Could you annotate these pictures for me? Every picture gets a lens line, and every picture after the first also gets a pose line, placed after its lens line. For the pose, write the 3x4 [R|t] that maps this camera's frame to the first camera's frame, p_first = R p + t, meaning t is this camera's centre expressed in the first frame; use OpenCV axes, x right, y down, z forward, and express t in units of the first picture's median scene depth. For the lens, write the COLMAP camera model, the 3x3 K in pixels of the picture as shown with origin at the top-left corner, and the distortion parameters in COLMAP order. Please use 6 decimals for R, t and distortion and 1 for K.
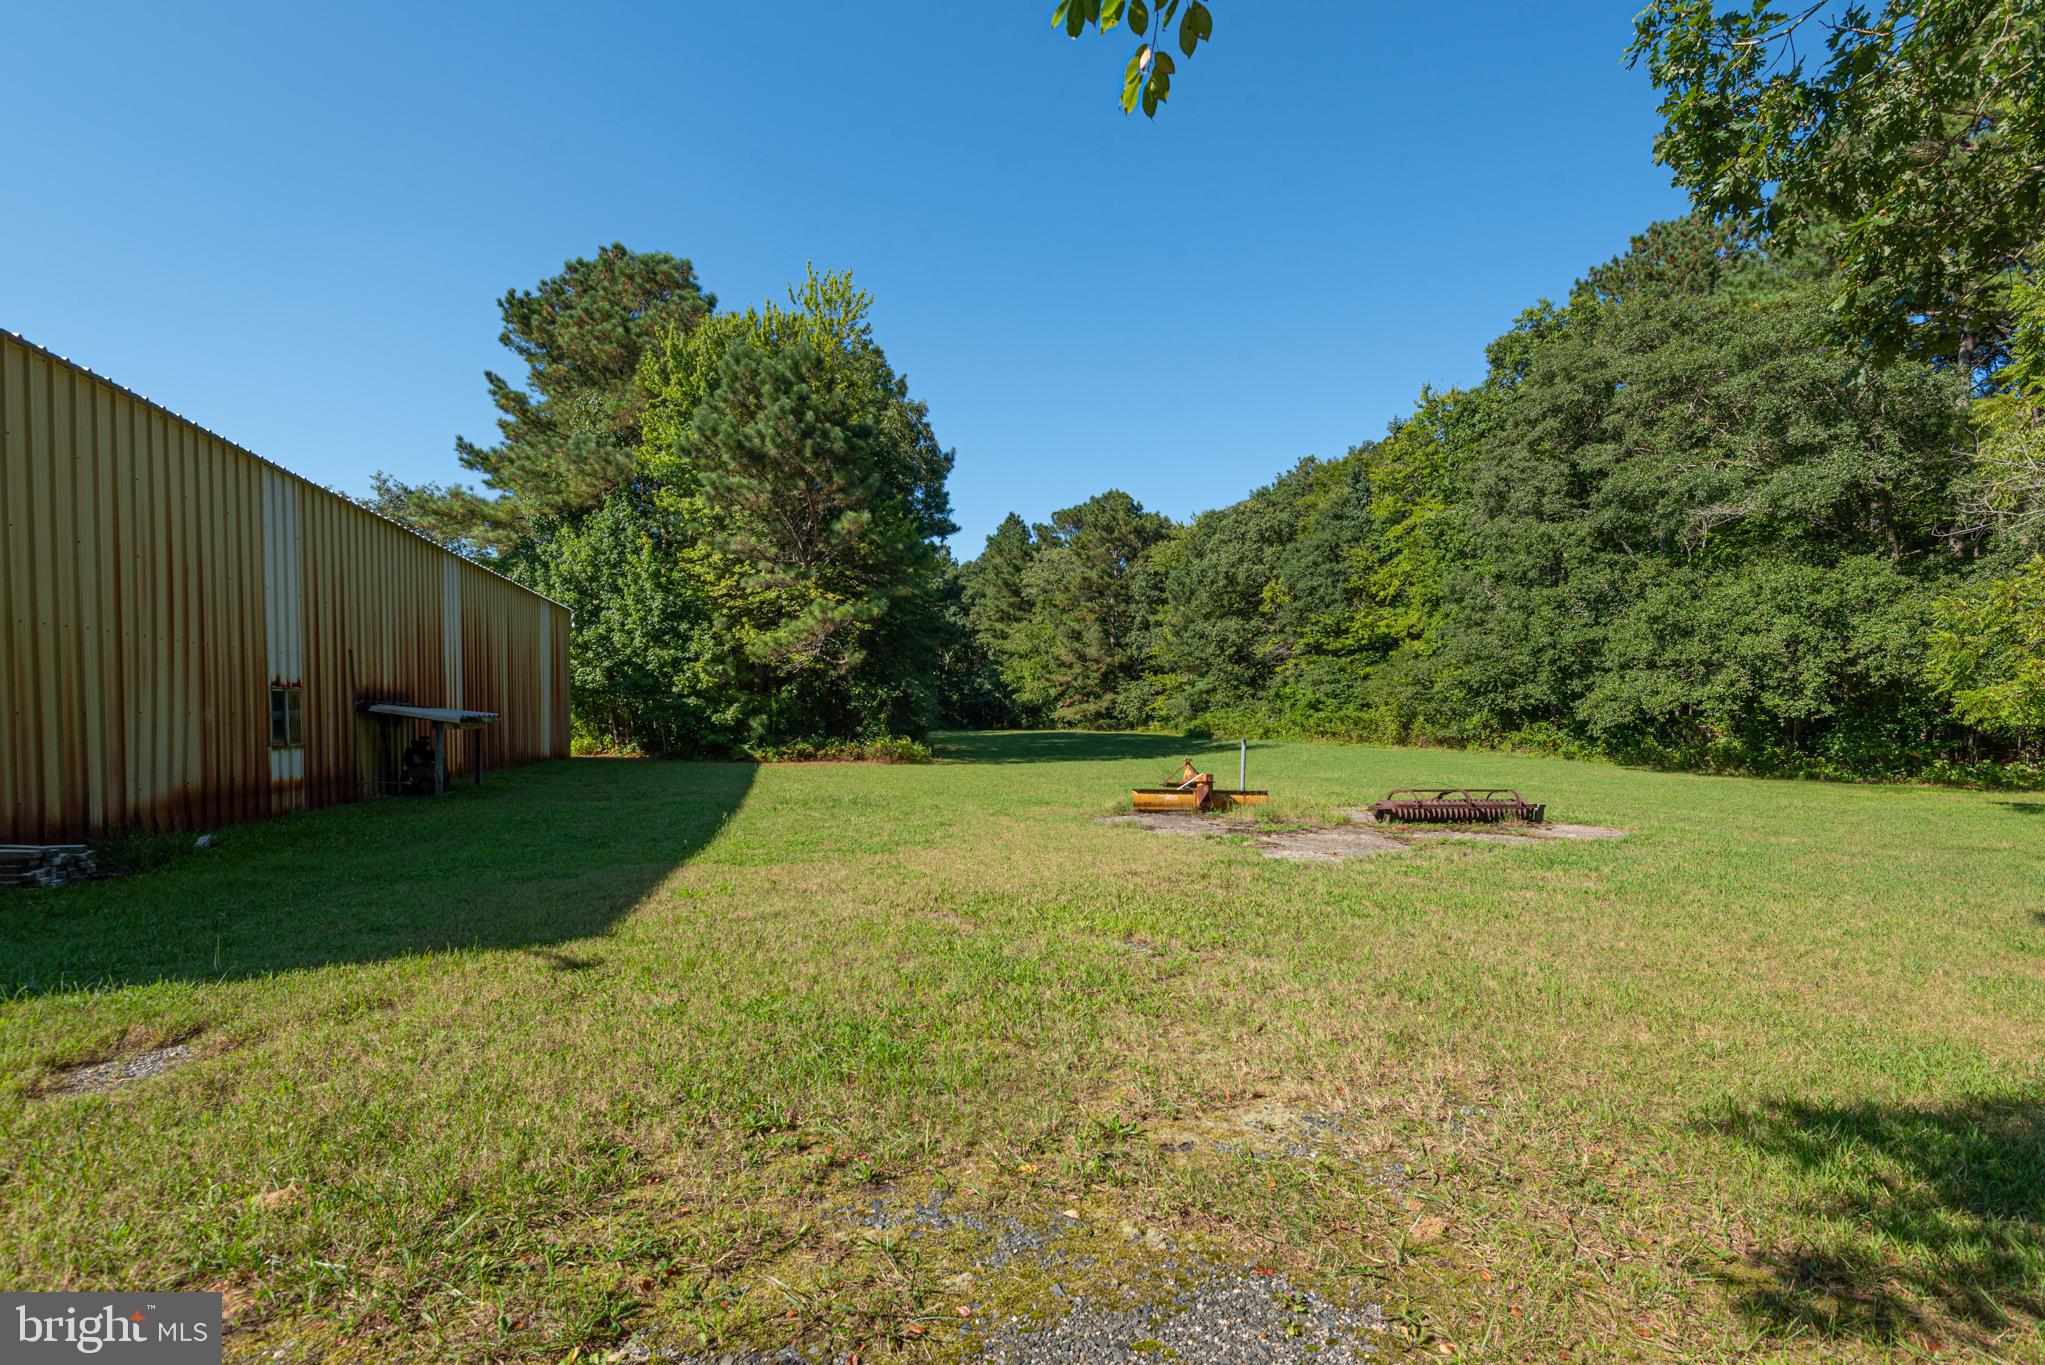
lens RADIAL K [[962.3, 0, 1016.9], [0, 962.3, 755.3], [0, 0, 1]] dist [0.033825, -0.033385]
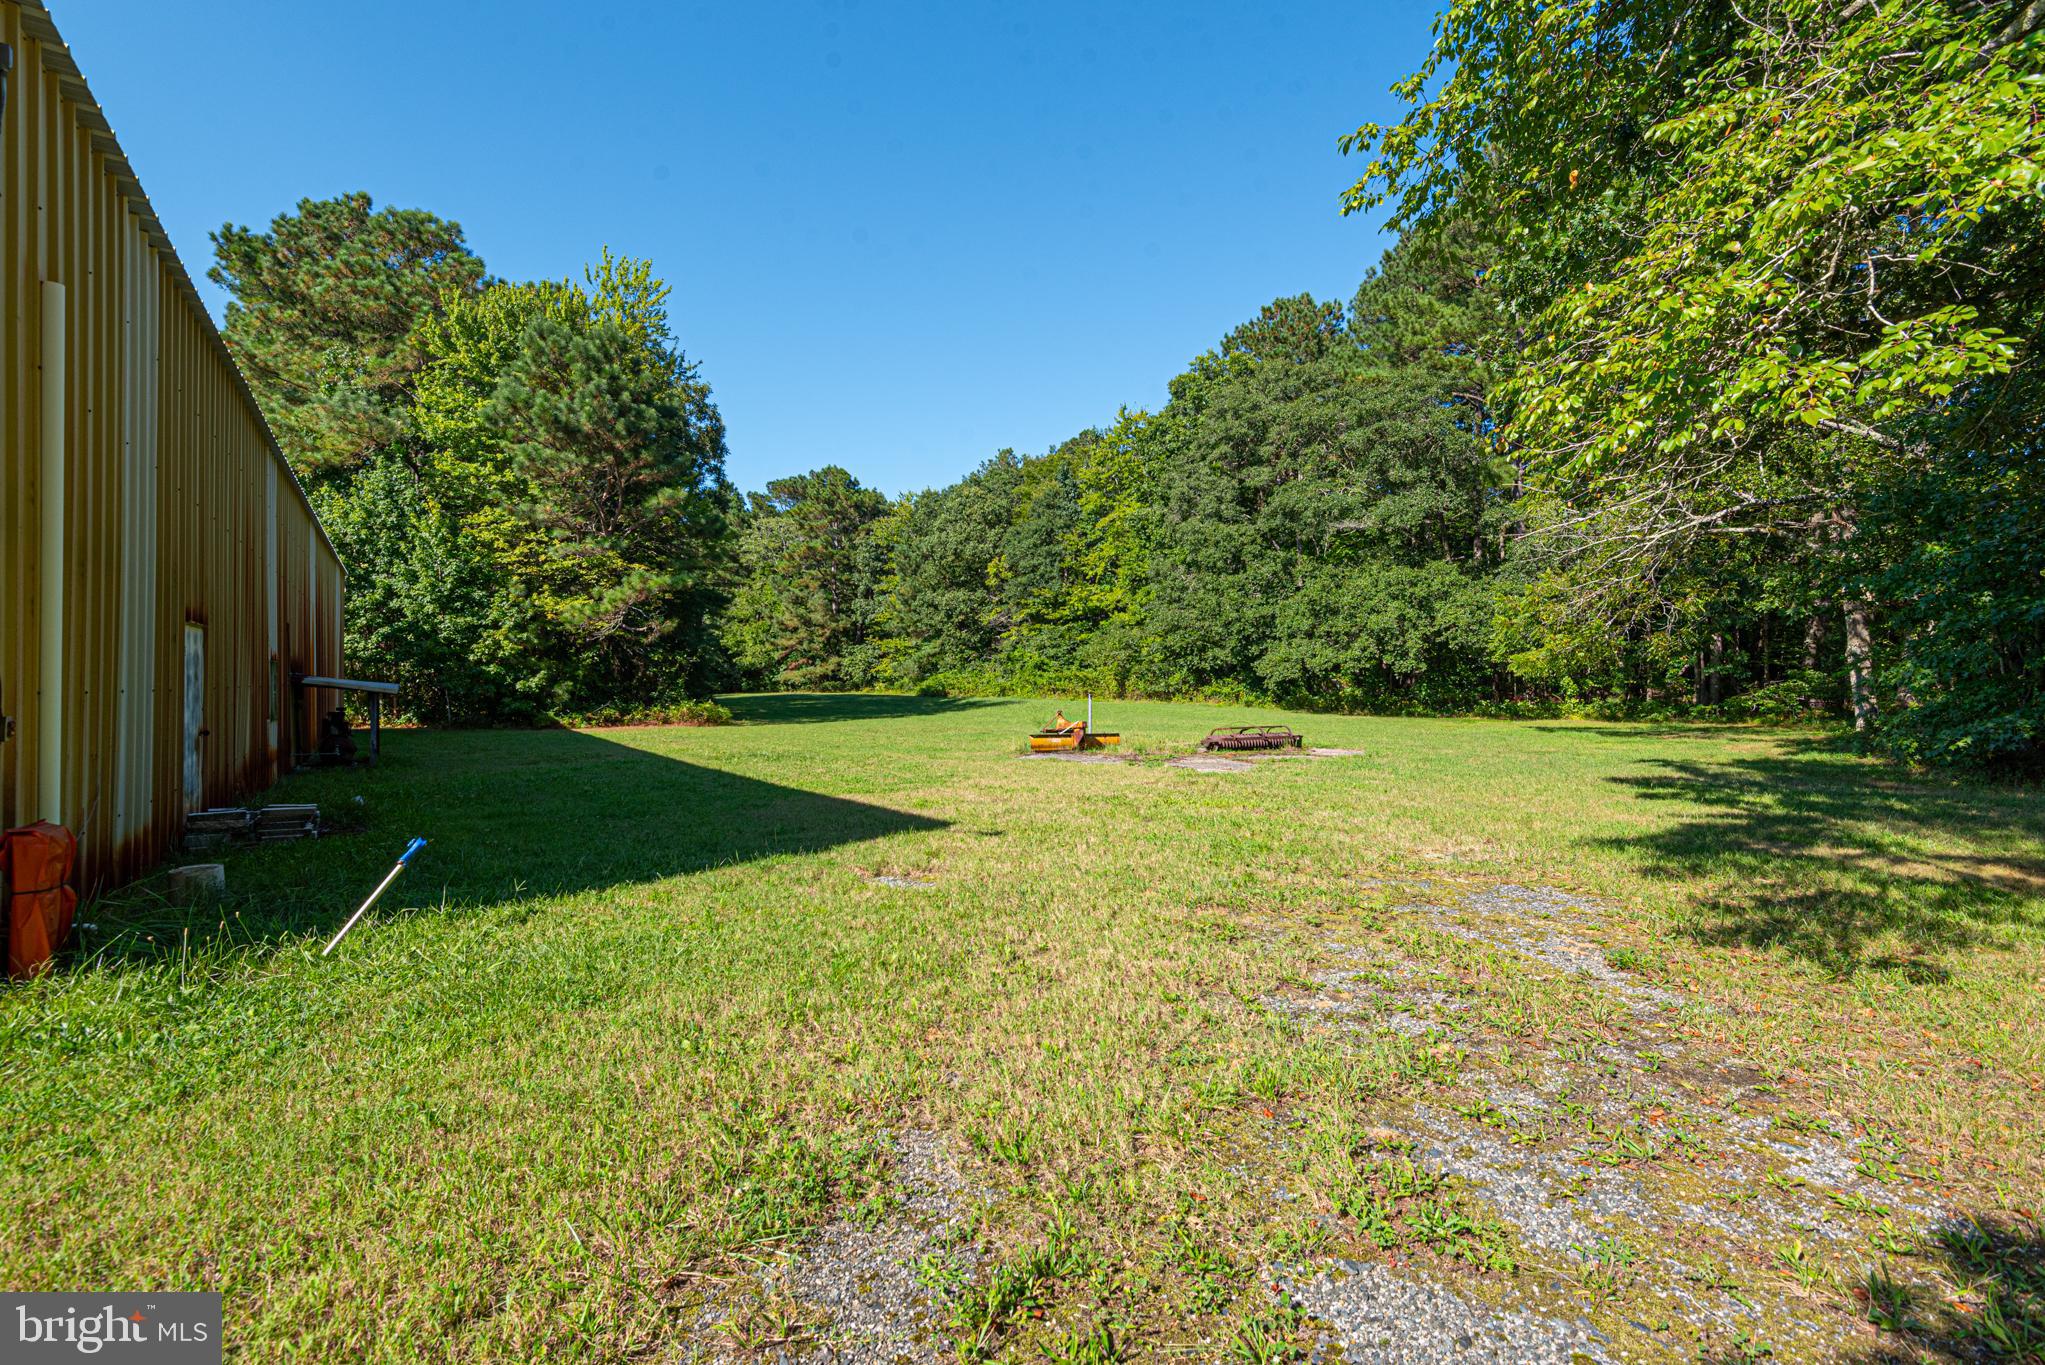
lens RADIAL K [[928.4, 0, 1022.5], [0, 928.4, 682.5], [0, 0, 1]] dist [-0.002951, -0.001324]
pose [[0.941772, -0.015391, 0.335899, -0.131371], [0.027162, 0.999170, -0.030373, 0.001255], [-0.335153, 0.037728, 0.941408, -0.068976]]
